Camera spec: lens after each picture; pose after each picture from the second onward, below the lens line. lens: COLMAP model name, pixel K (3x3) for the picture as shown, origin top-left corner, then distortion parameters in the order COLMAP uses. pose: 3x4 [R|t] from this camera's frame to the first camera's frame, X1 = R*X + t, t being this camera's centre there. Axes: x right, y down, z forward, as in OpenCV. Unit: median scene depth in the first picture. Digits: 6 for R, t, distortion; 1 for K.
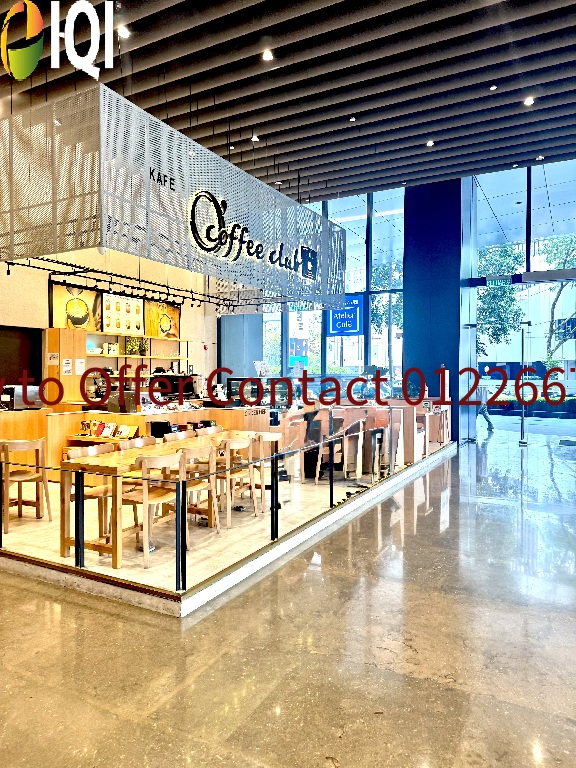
lens RADIAL K [[534.1, 0, 288.0], [0, 534.1, 384.0], [0, 0, 1]] dist [0.003970, 0.001921]
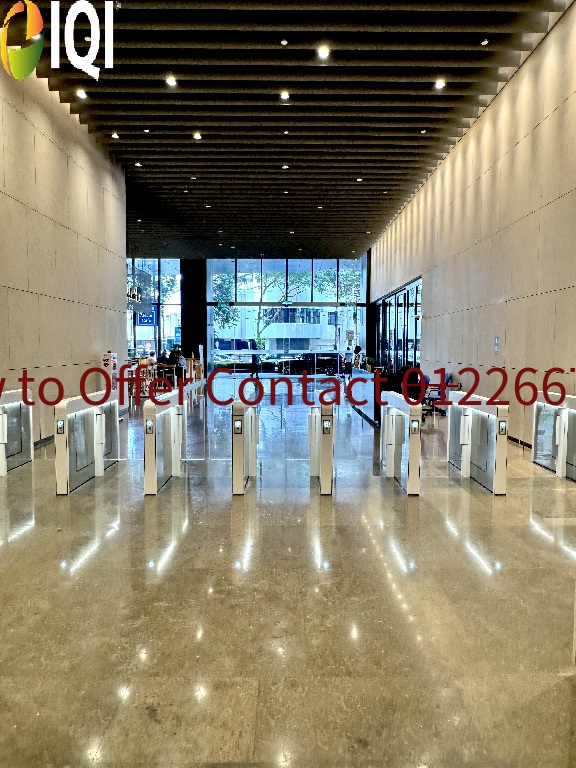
lens RADIAL K [[549.2, 0, 288.0], [0, 549.2, 384.0], [0, 0, 1]] dist [0.003046, -0.000583]
pose [[0.884343, -0.030232, 0.465858, -0.350740], [0.009658, 0.998872, 0.046487, 0.026550], [-0.466738, -0.036611, 0.883638, -0.924157]]
